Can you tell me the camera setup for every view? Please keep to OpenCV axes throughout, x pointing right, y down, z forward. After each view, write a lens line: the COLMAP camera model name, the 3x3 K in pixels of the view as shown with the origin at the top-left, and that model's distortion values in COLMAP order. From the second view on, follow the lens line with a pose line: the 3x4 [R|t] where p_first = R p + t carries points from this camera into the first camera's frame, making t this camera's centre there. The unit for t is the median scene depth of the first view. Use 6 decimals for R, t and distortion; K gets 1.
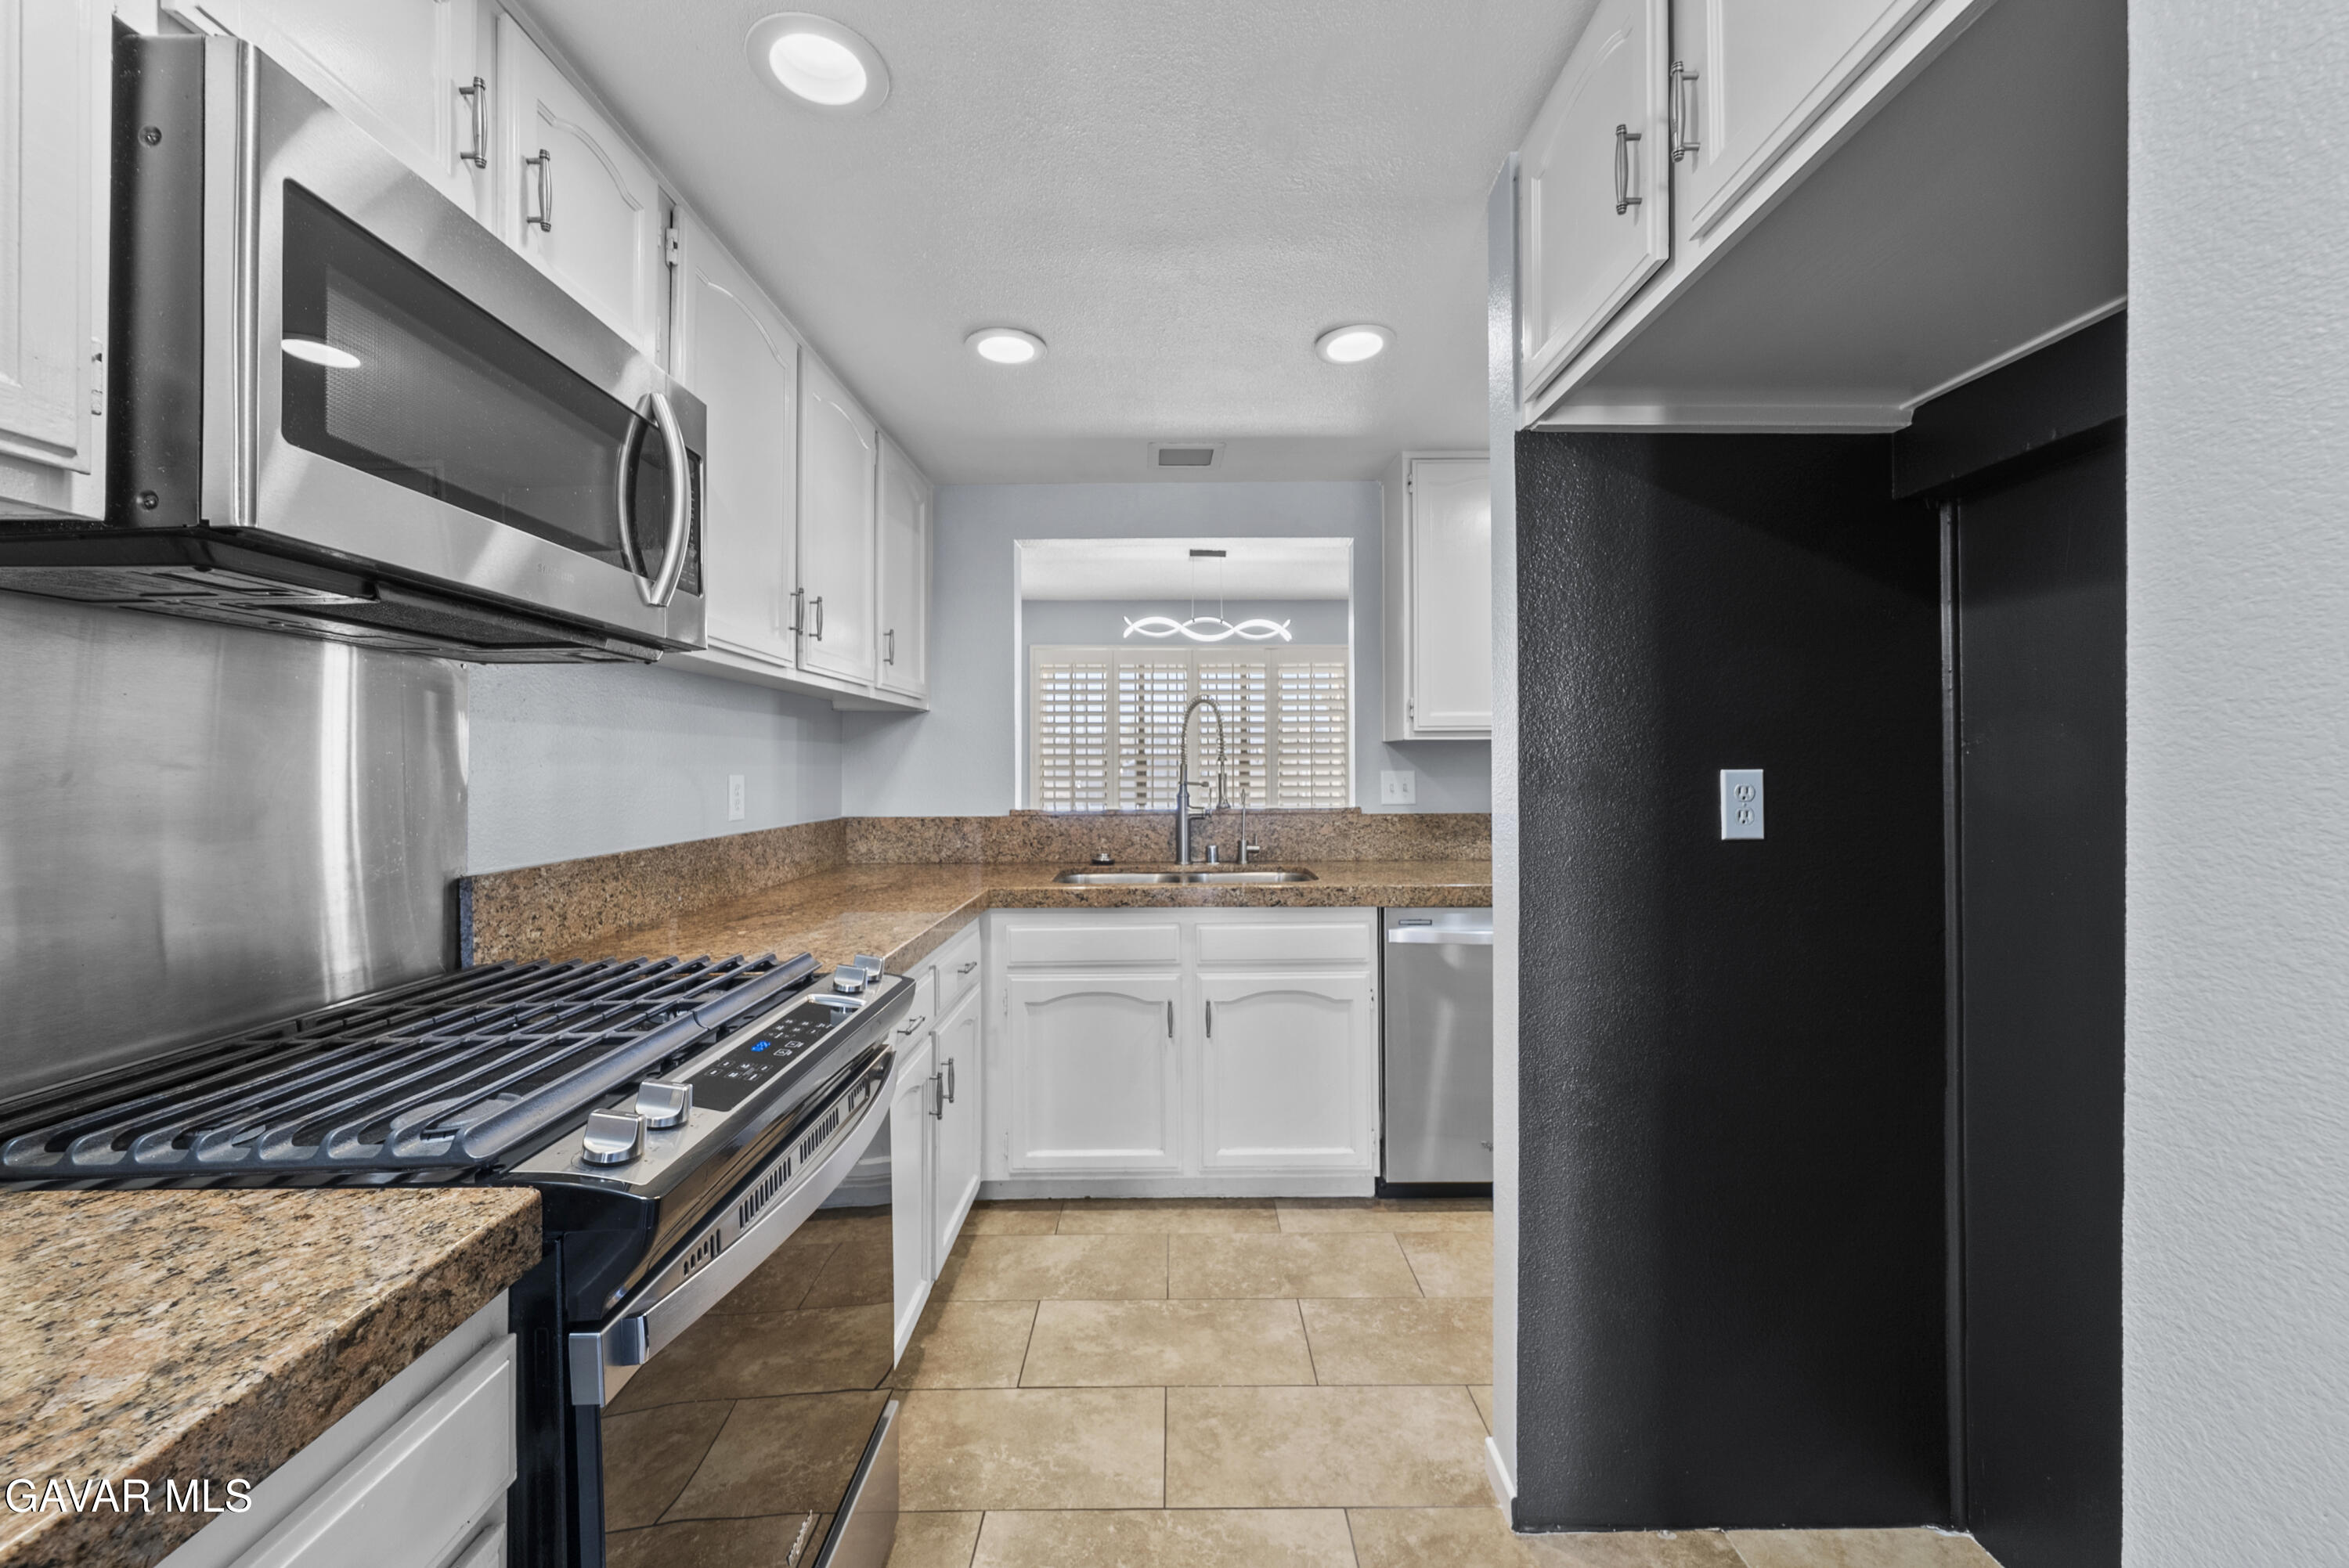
lens RADIAL K [[891.0, 0, 1171.7], [0, 891.0, 764.7], [0, 0, 1]] dist [0.001710, 0.000031]
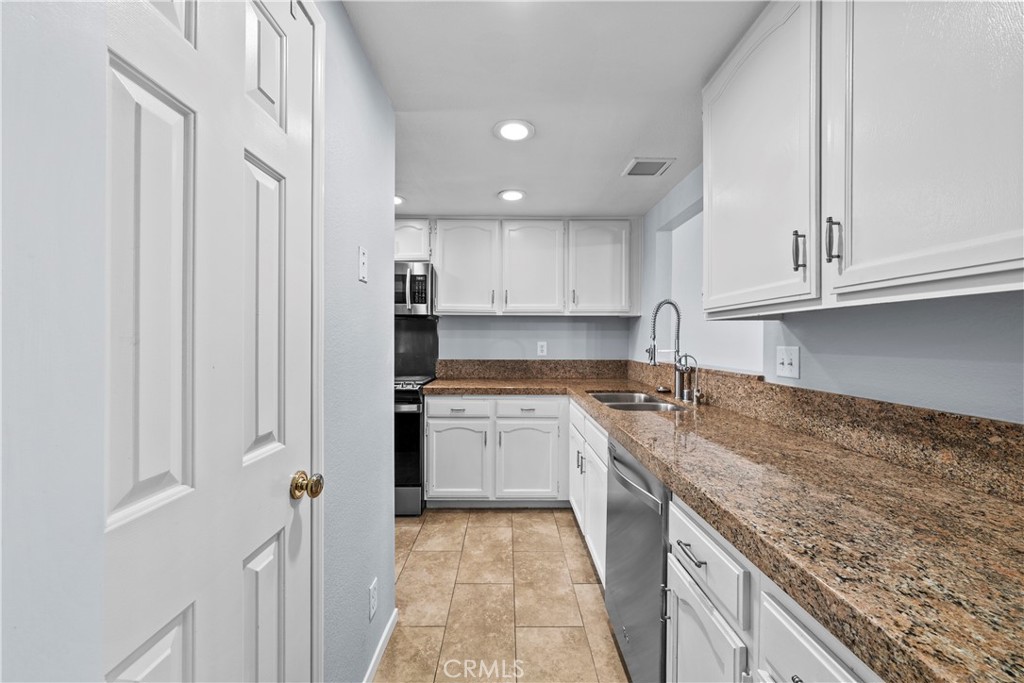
lens RADIAL K [[388.5, 0, 511.6], [0, 388.5, 341.4], [0, 0, 1]] dist [0.001710, 0.000031]
pose [[0.020929, 0.008450, -0.999745, 1.059008], [-0.002381, 0.999962, 0.008402, -0.003662], [0.999778, 0.002204, 0.020949, 0.946406]]
